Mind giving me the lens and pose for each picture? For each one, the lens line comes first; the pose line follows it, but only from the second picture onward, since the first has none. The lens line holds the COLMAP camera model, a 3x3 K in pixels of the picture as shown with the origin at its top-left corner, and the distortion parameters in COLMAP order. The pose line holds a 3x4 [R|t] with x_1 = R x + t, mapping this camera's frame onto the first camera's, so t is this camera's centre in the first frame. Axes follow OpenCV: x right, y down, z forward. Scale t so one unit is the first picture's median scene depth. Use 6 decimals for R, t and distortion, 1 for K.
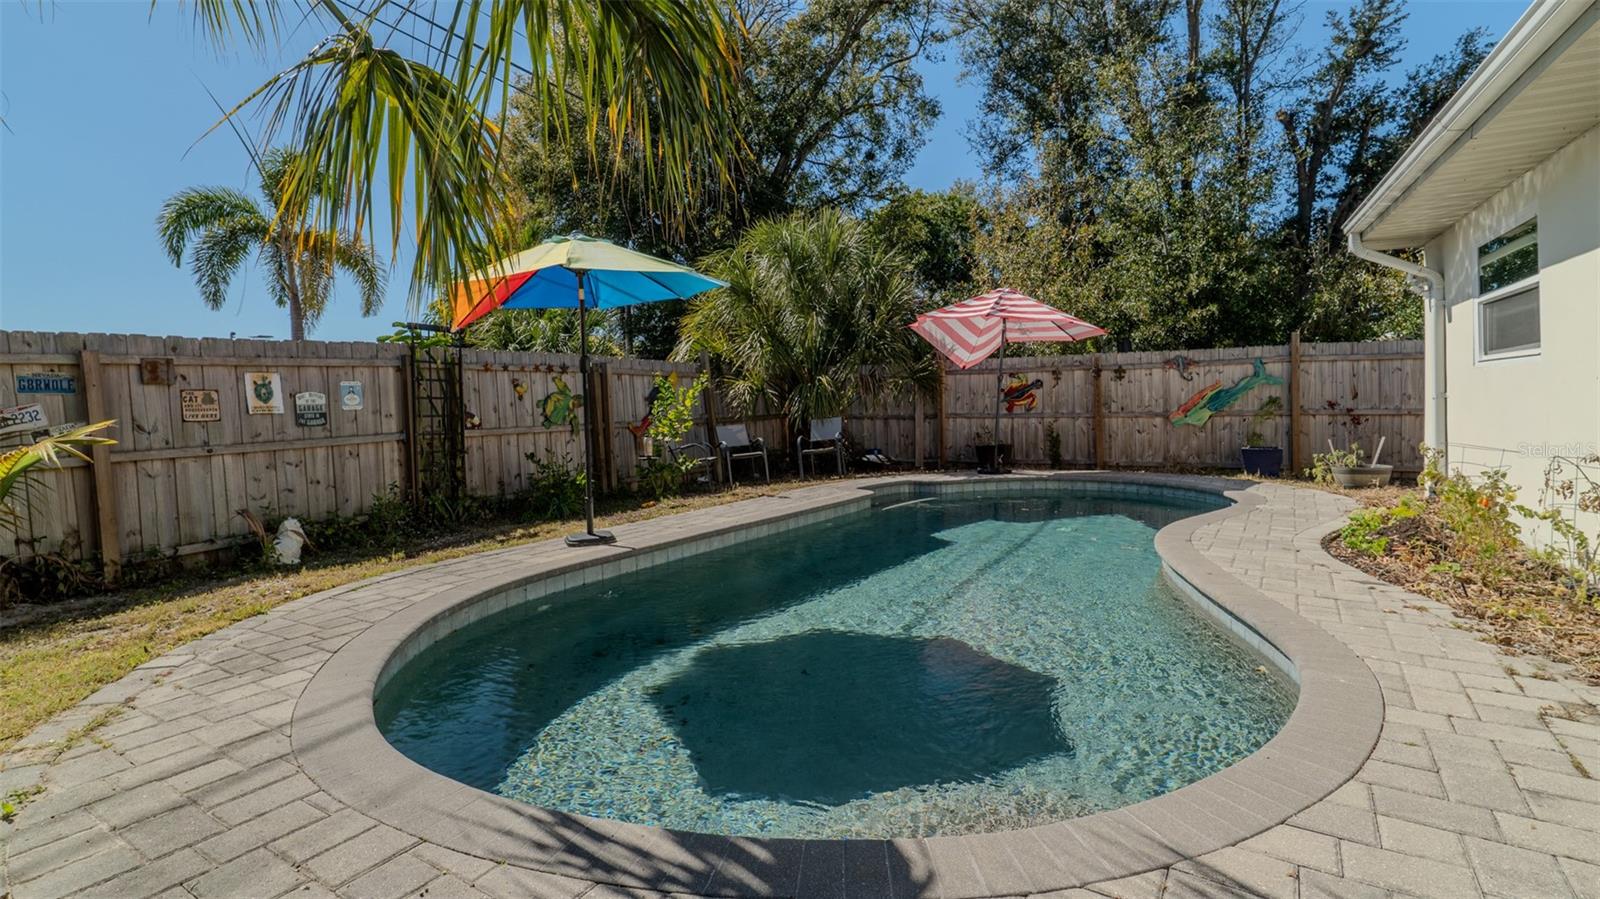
lens RADIAL K [[765.1, 0, 800.3], [0, 765.1, 417.9], [0, 0, 1]] dist [0.000527, 0.000858]
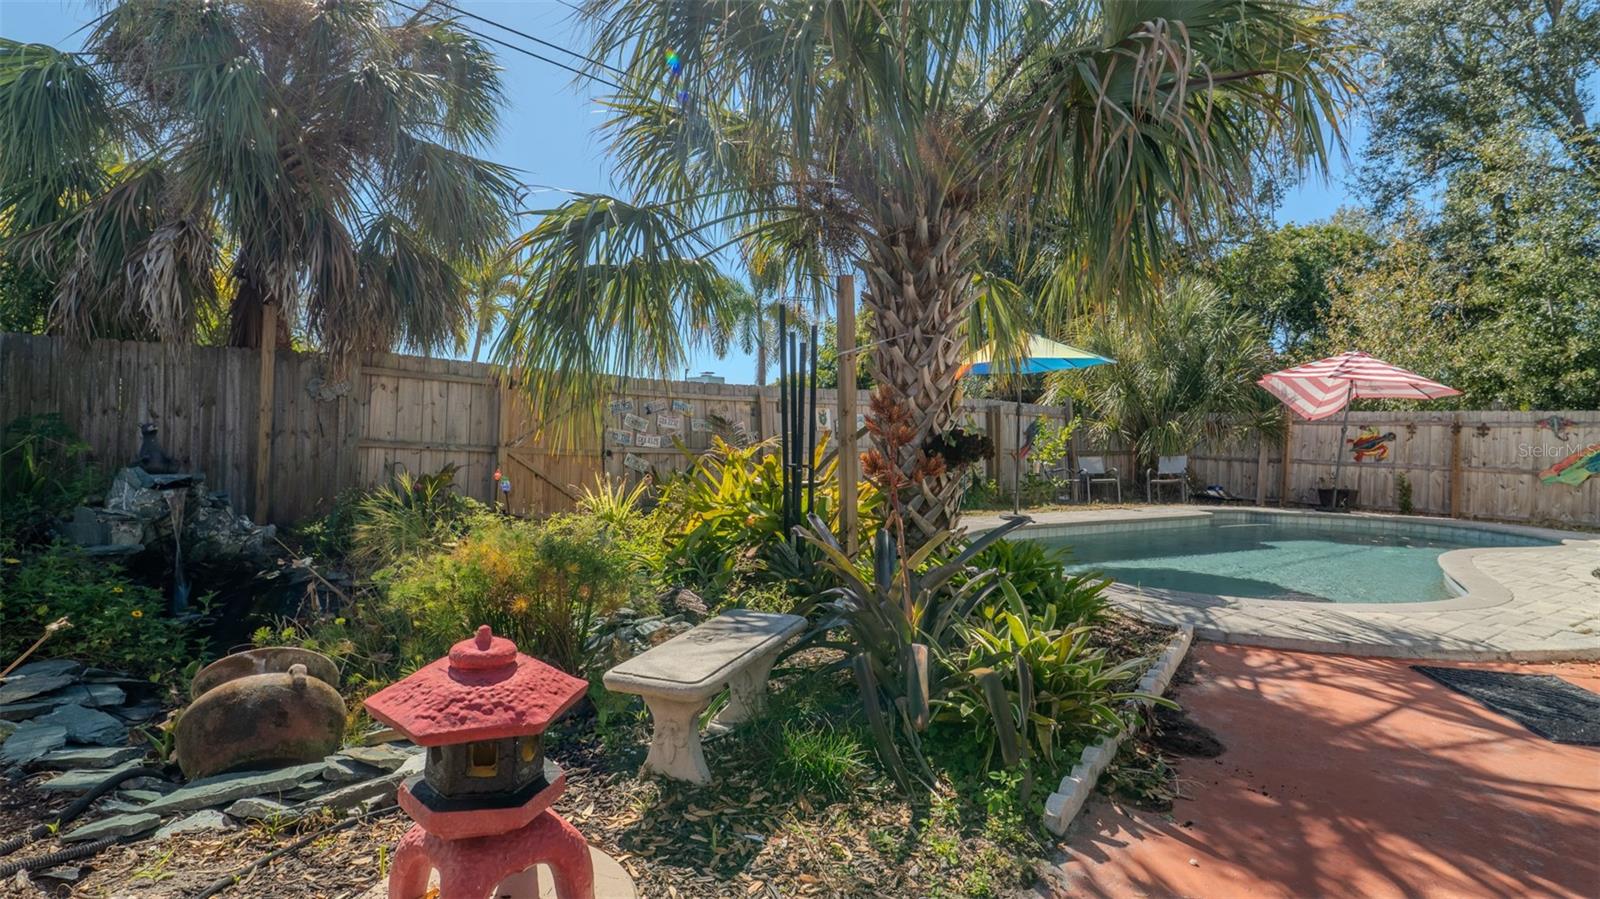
lens RADIAL K [[763.3, 0, 800.0], [0, 763.3, 449.5], [0, 0, 1]] dist [-0.001129, 0.000472]
pose [[0.916220, 0.056650, -0.396651, -0.027449], [-0.057748, 0.998289, 0.009184, 0.012548], [0.396492, 0.014492, 0.917924, -0.335975]]
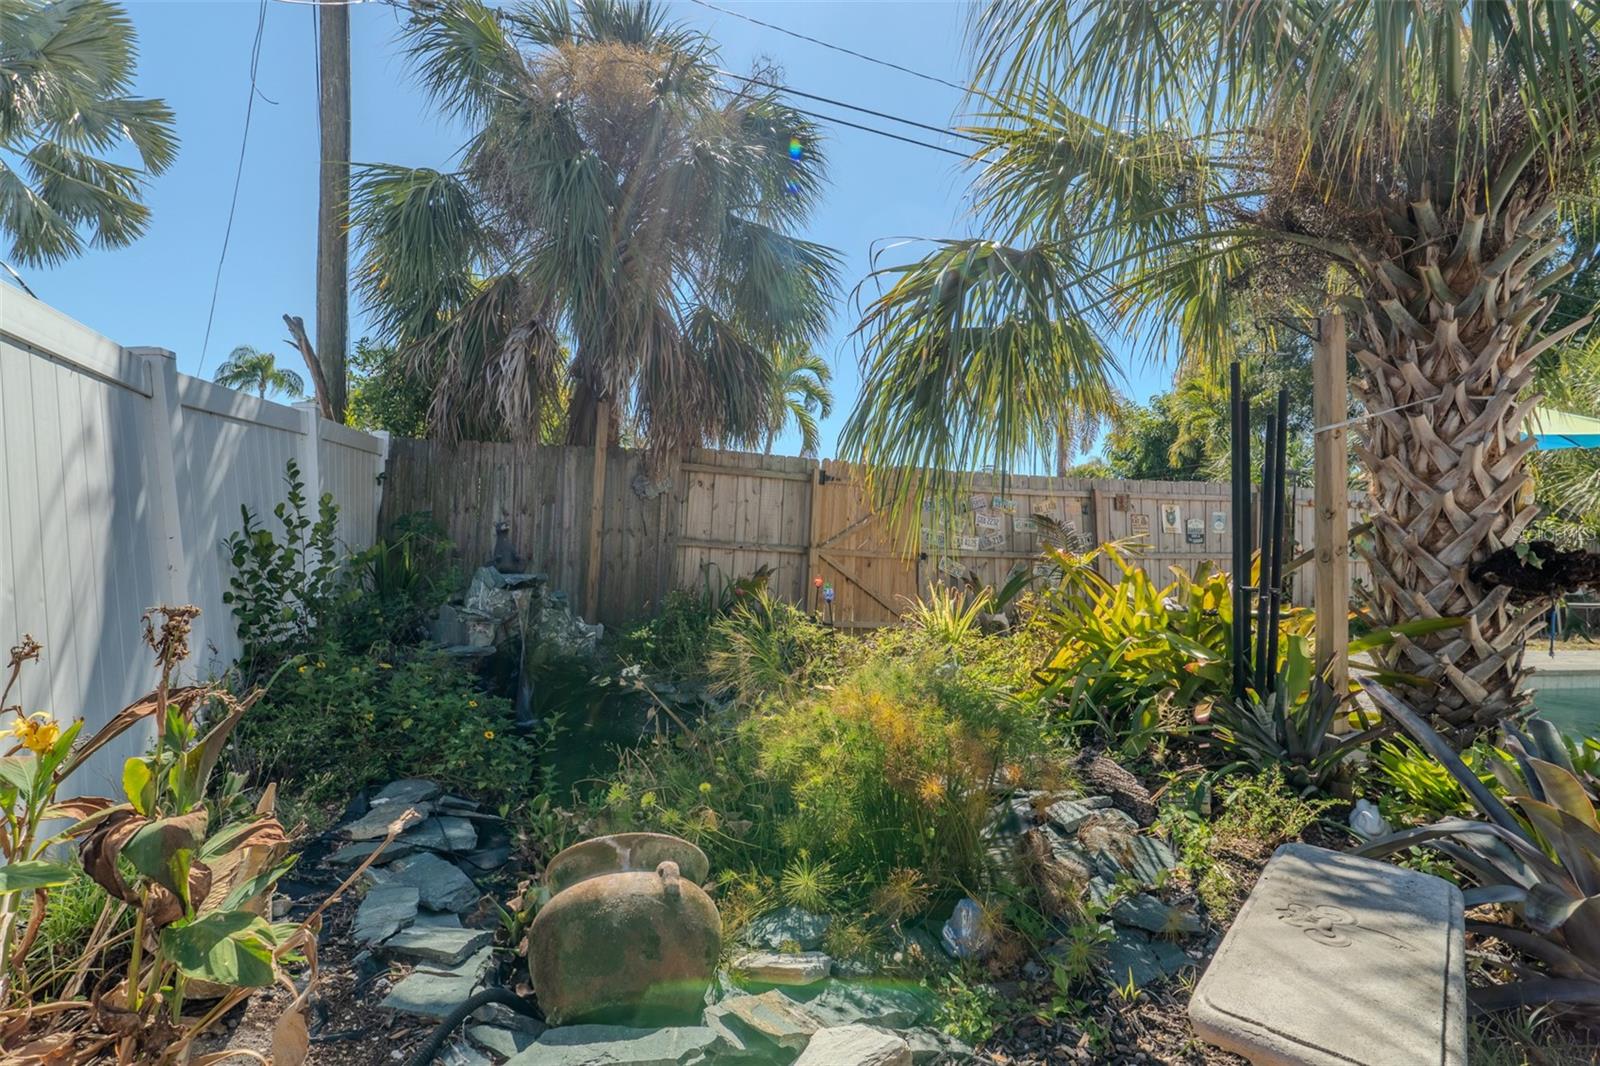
lens RADIAL K [[773.8, 0, 800.0], [0, 773.8, 533.0], [0, 0, 1]] dist [0.000978, 0.000056]
pose [[0.735277, 0.060170, -0.675091, -0.123239], [-0.068141, 0.997567, 0.014696, 0.011188], [0.674333, 0.035196, 0.737588, -0.292080]]
